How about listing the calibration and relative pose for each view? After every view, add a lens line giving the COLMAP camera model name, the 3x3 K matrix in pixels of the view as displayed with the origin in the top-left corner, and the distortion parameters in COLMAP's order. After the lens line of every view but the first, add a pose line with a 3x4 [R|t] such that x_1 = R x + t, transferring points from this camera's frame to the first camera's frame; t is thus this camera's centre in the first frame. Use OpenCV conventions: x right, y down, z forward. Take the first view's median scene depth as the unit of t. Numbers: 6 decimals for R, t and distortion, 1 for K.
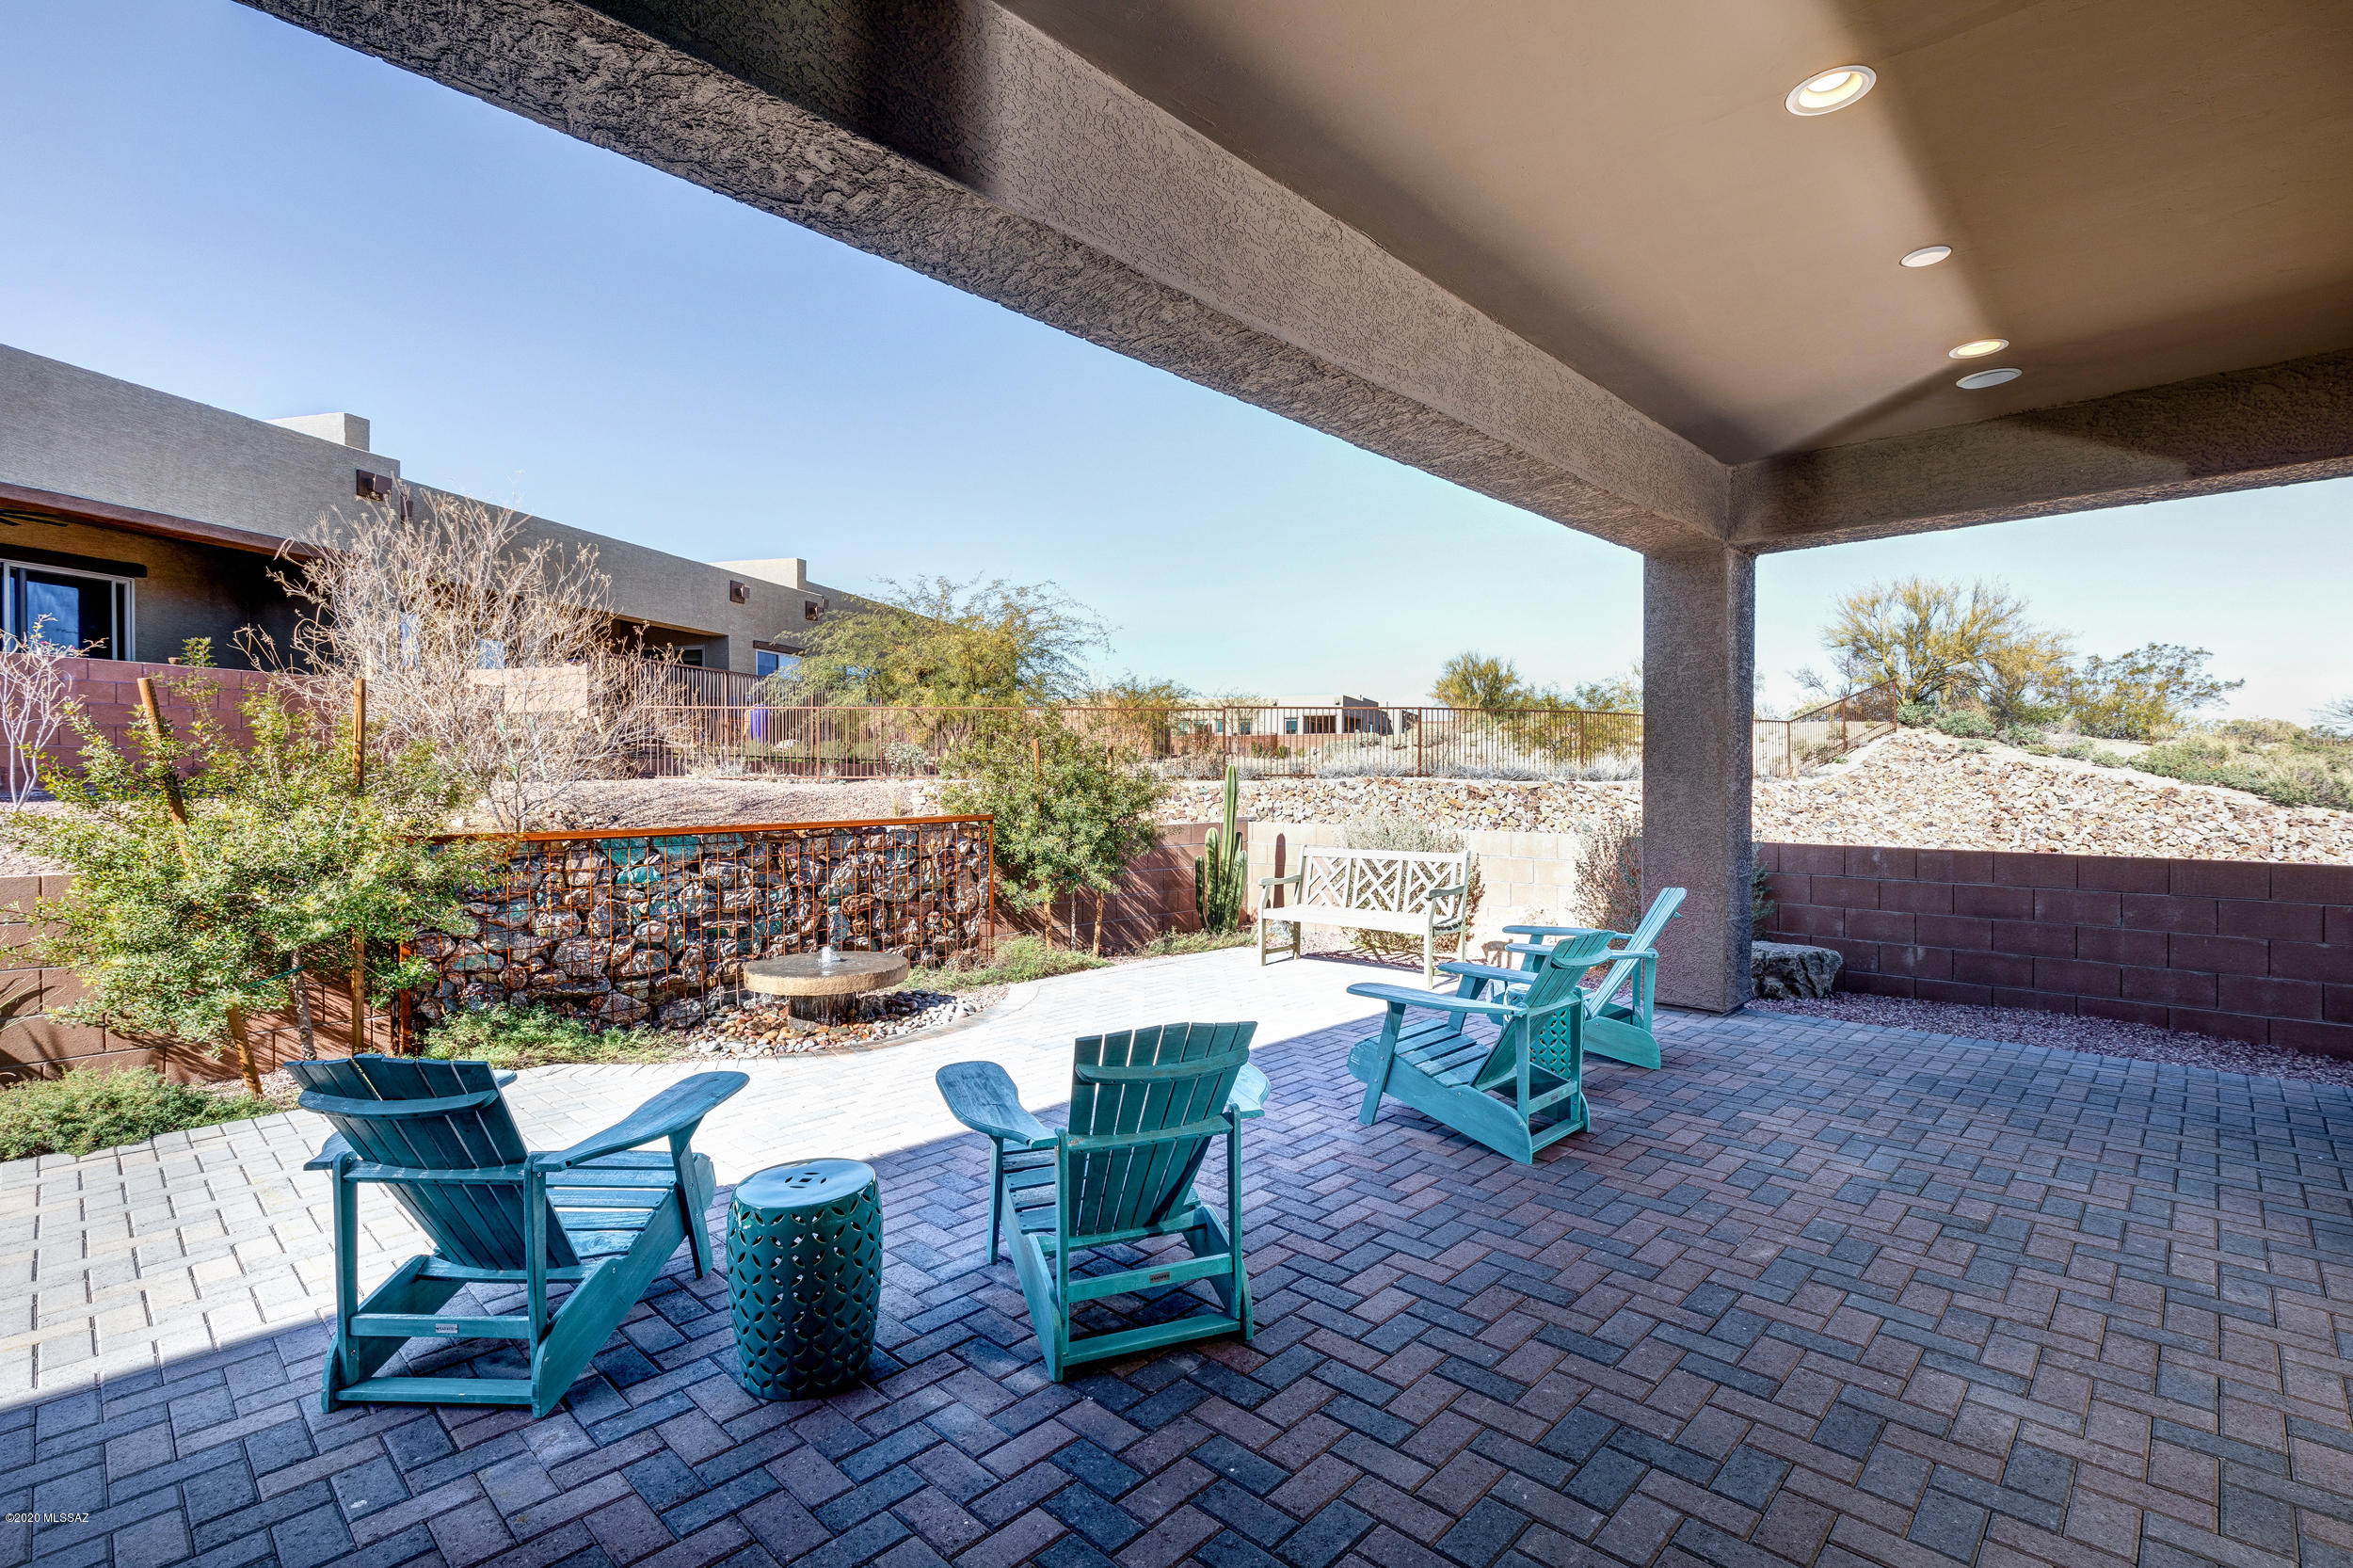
lens RADIAL K [[1065.5, 0, 1184.4], [0, 1065.5, 789.6], [0, 0, 1]] dist [0.005295, -0.000469]
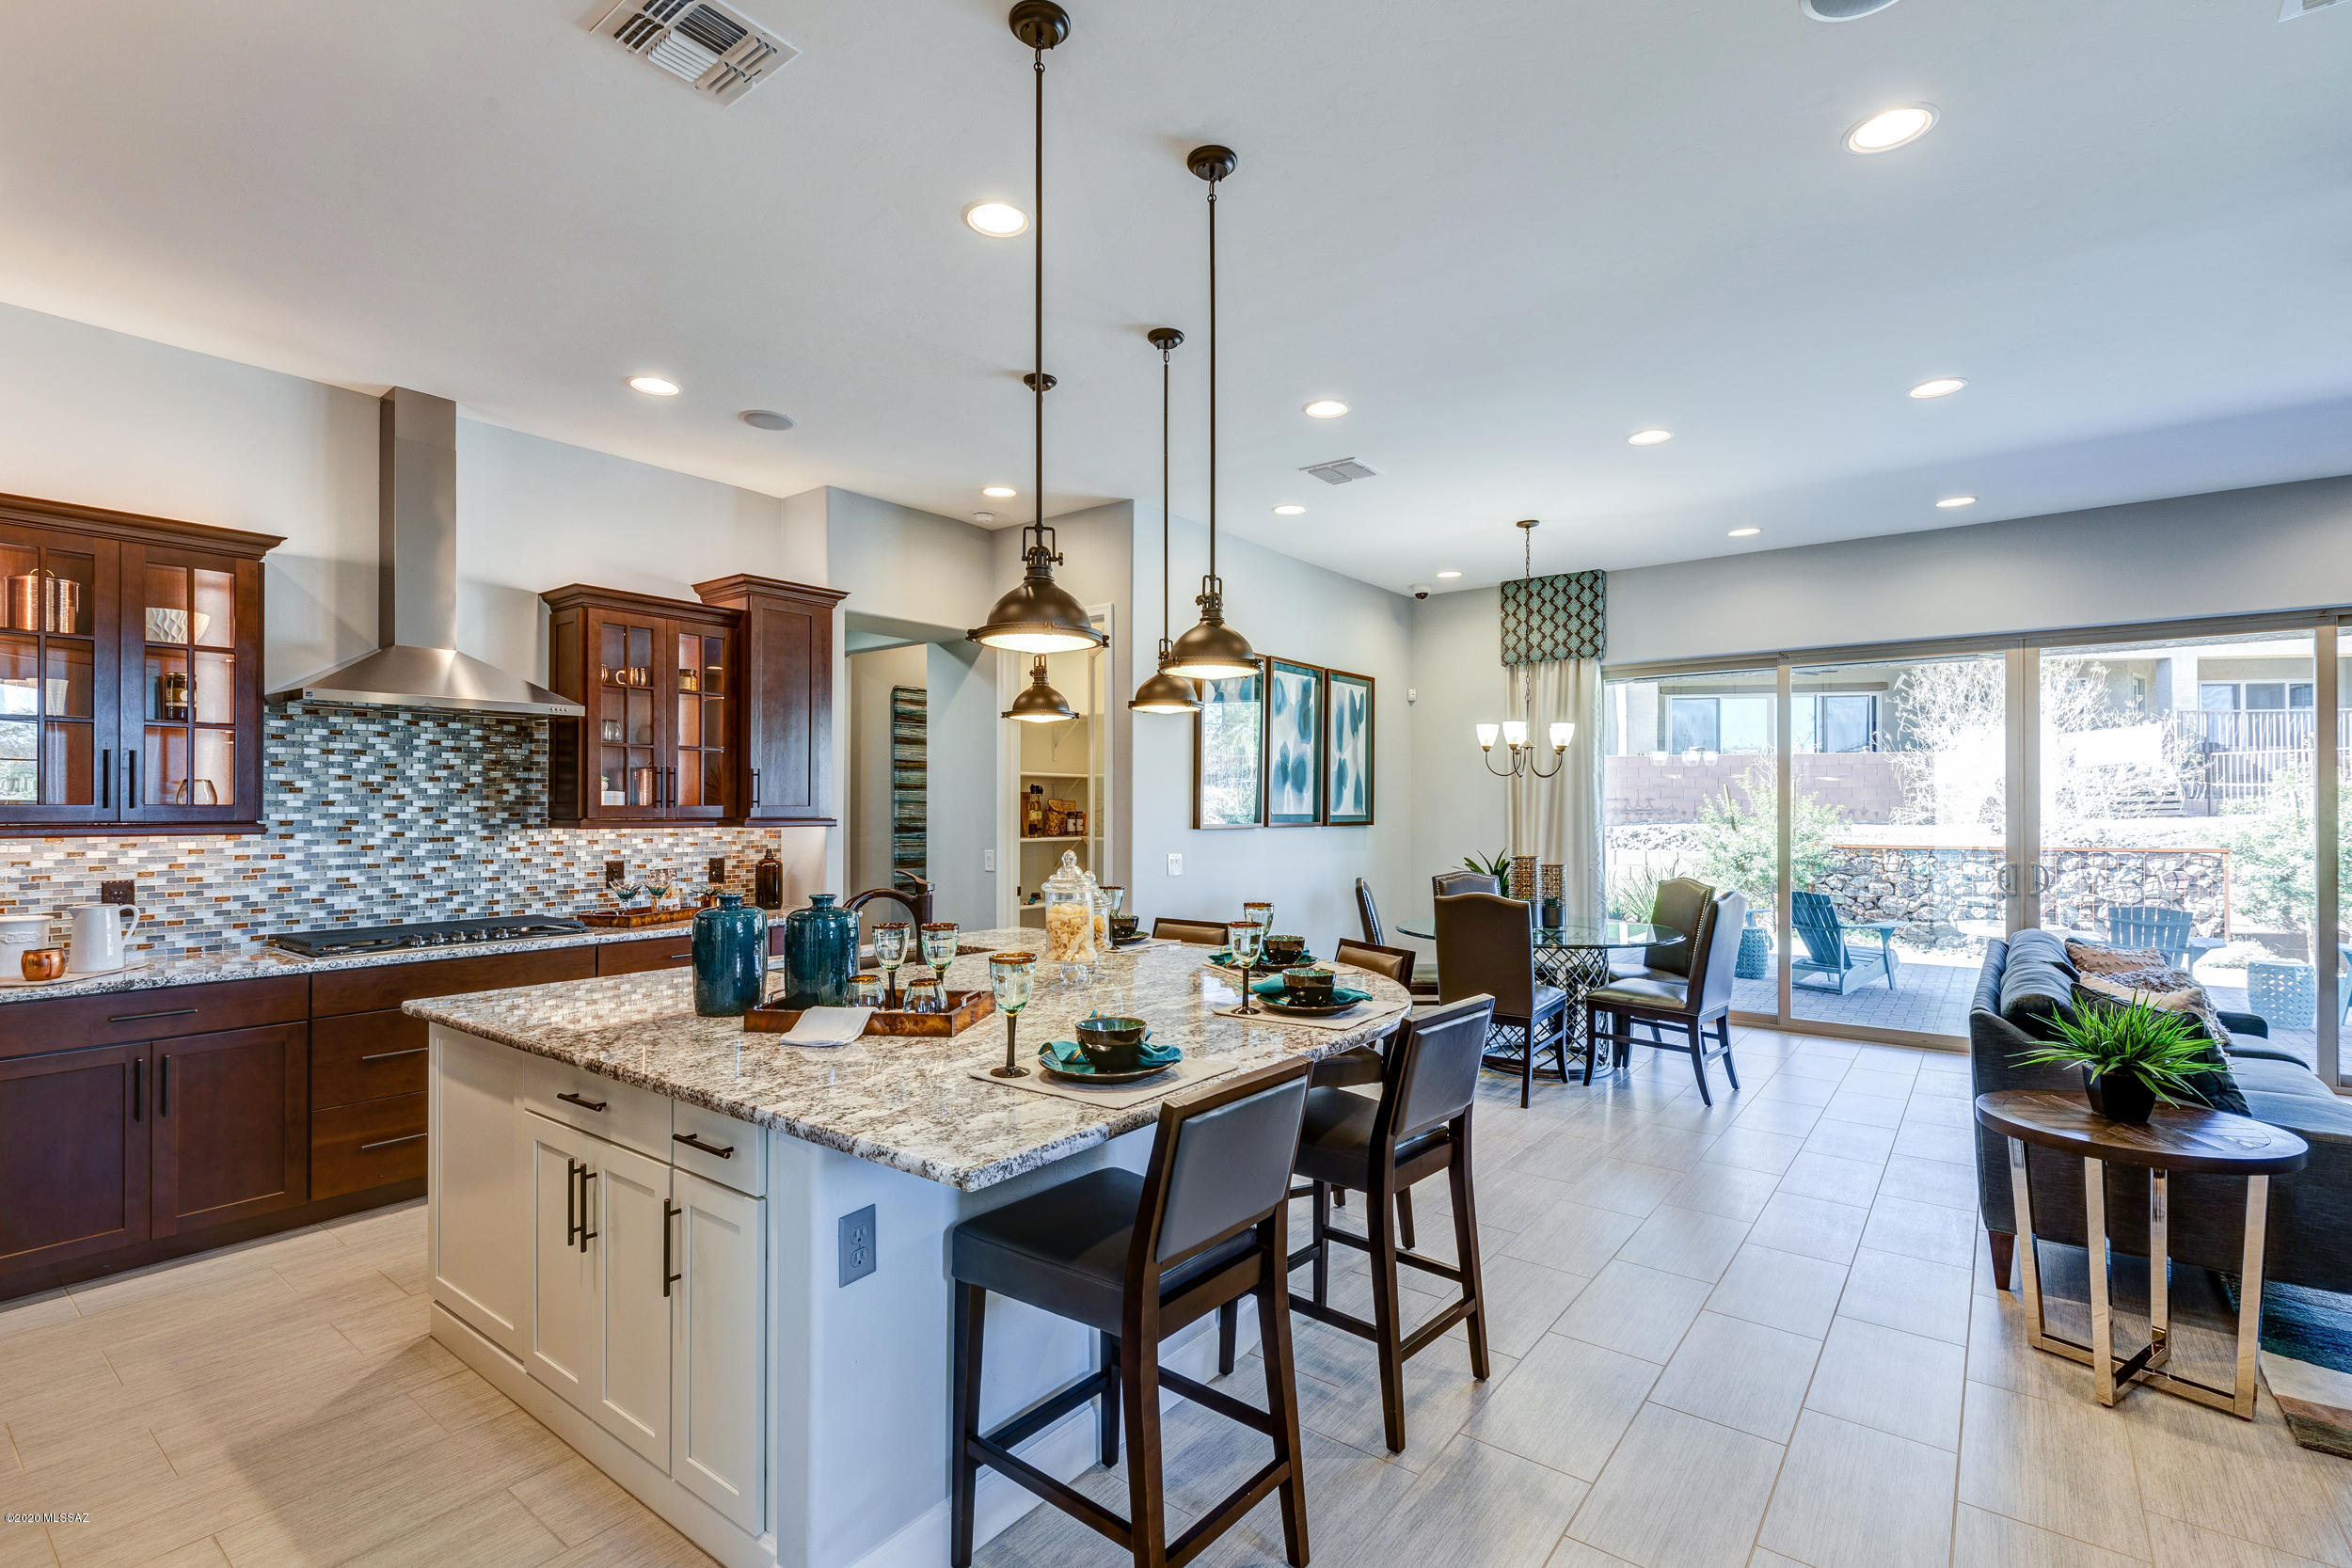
lens RADIAL K [[1066.0, 0, 1180.4], [0, 1066.0, 798.6], [0, 0, 1]] dist [0.001787, 0.000105]
pose [[0.111478, -0.008069, -0.993734, 1.227441], [-0.006891, 0.999937, -0.008892, -0.021524], [0.993743, 0.007839, 0.111416, -0.558861]]
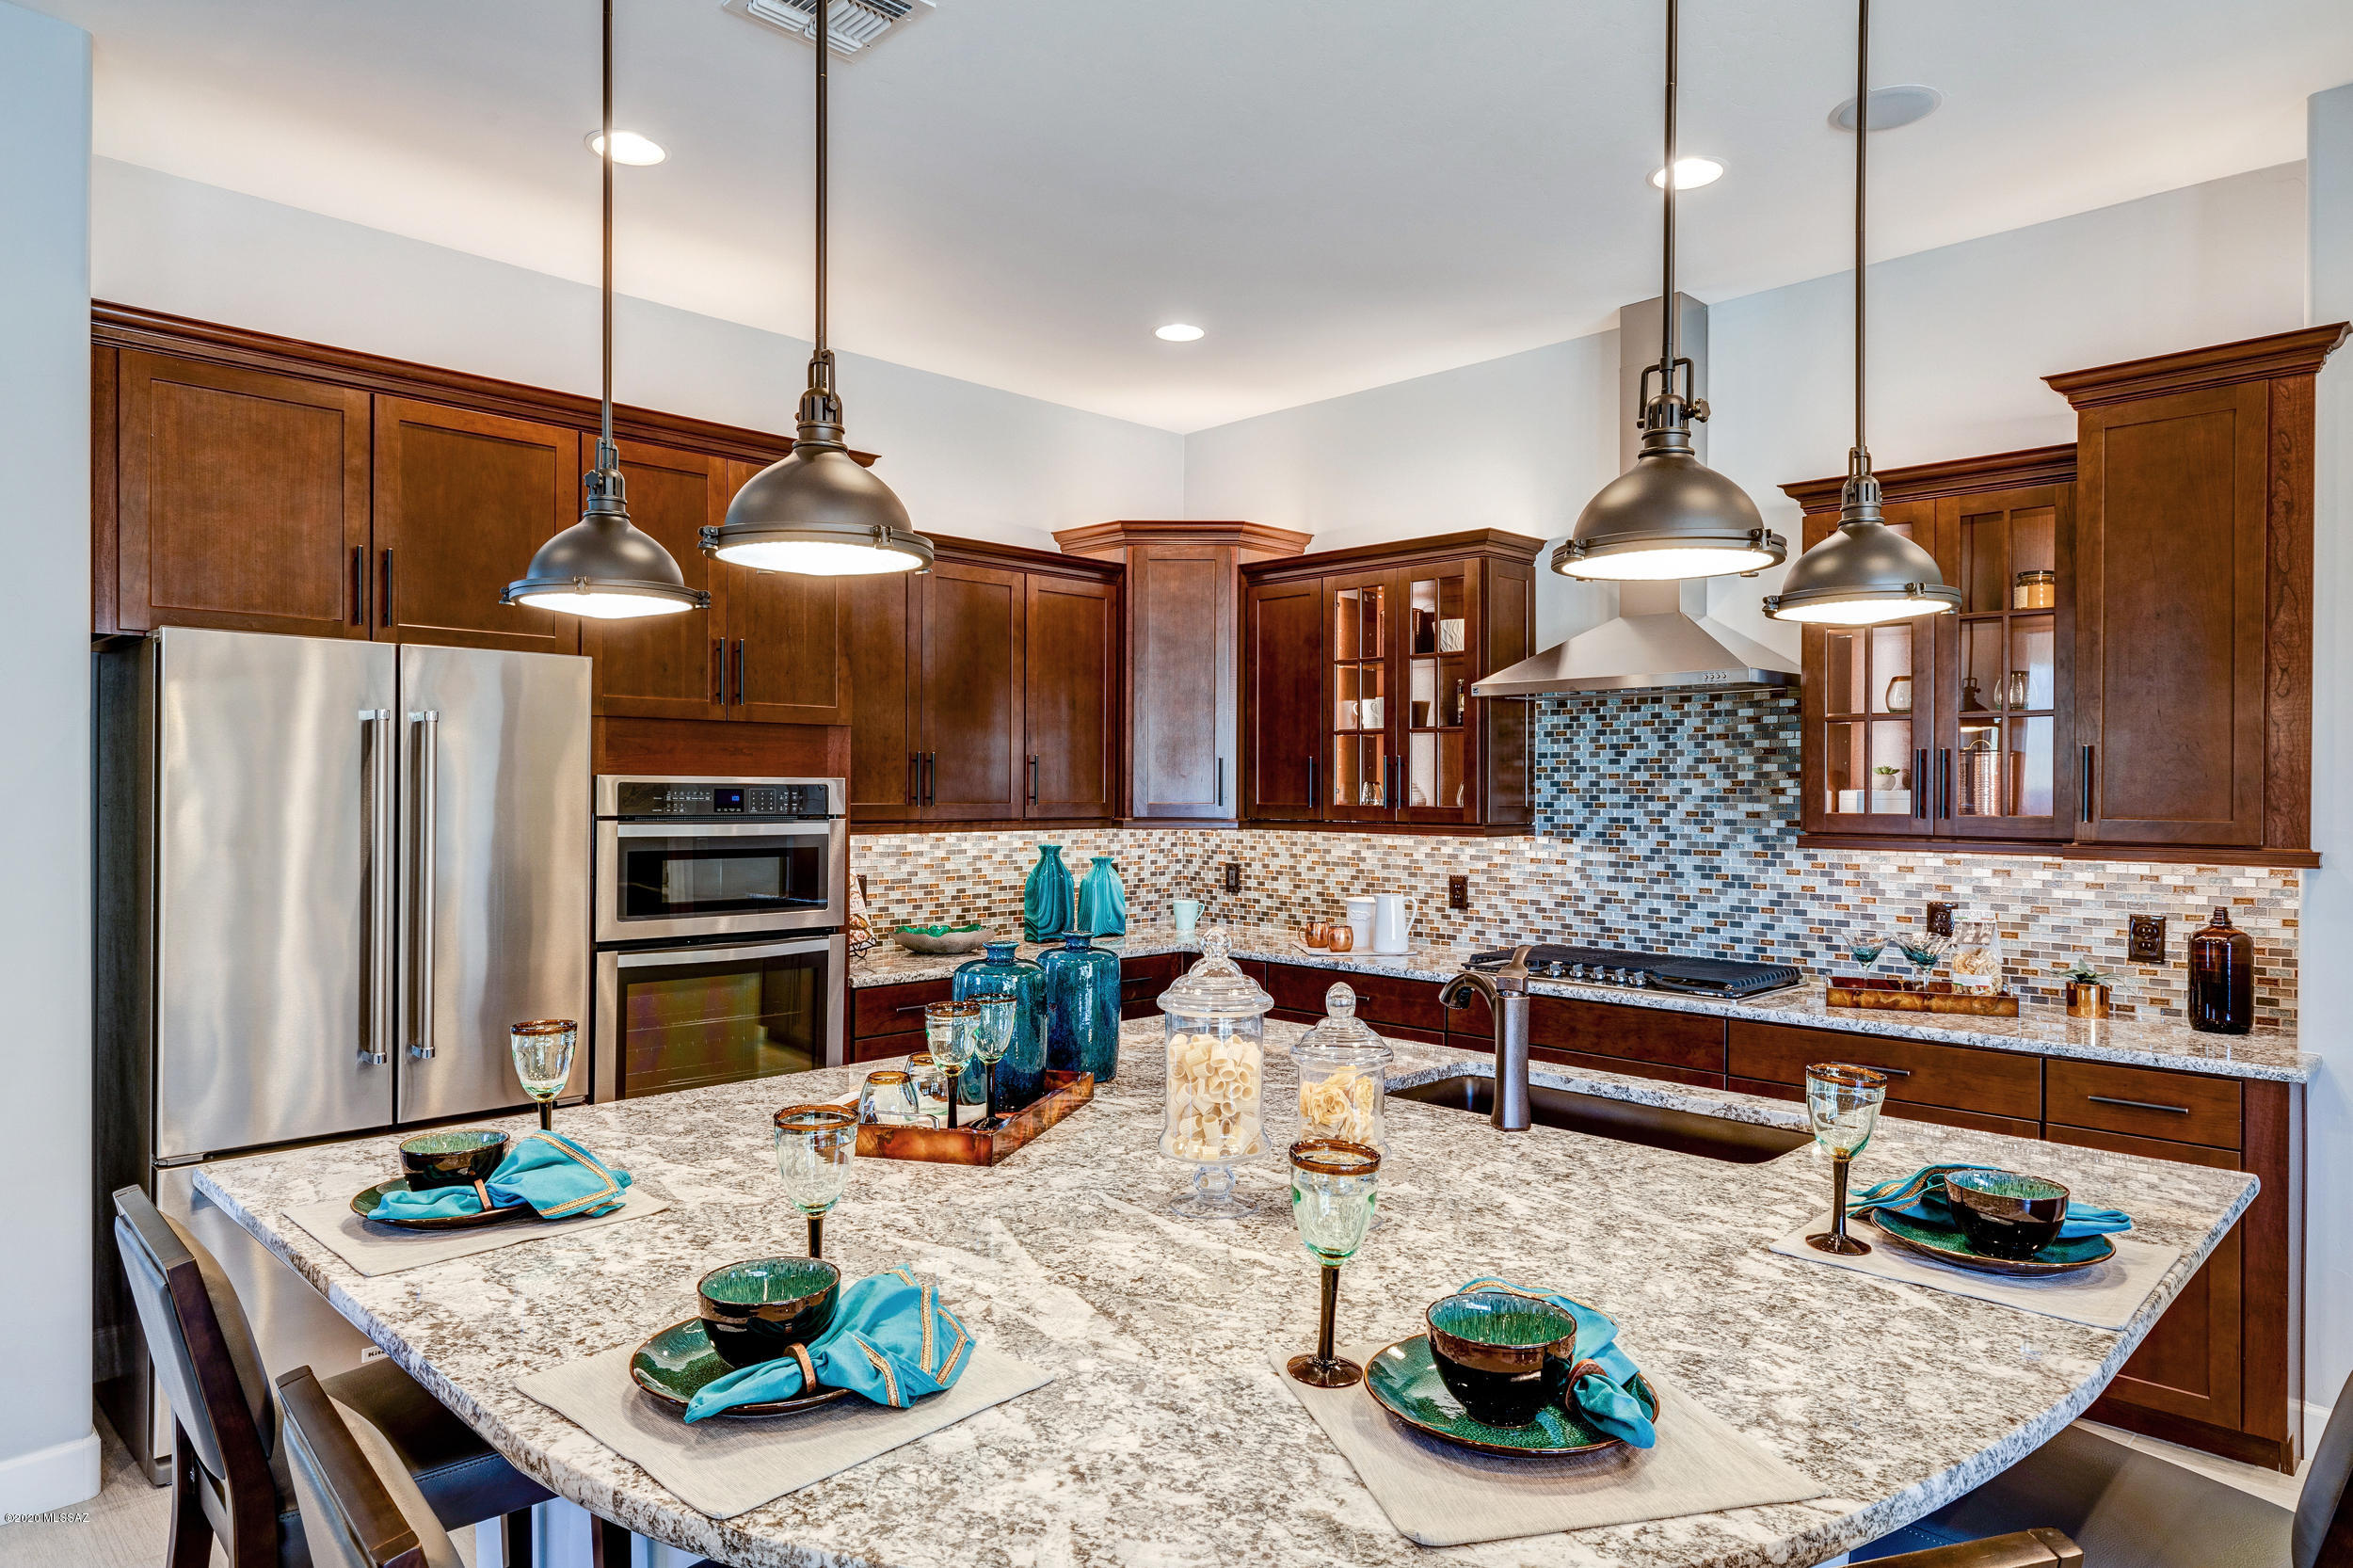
lens RADIAL K [[1405.5, 0, 1176.5], [0, 1405.5, 784.0], [0, 0, 1]] dist [0.001785, 0.000168]
pose [[-0.999846, -0.003595, 0.017187, 0.760056], [-0.003497, 0.999978, 0.005721, -0.035398], [-0.017208, 0.005660, -0.999836, -0.252898]]
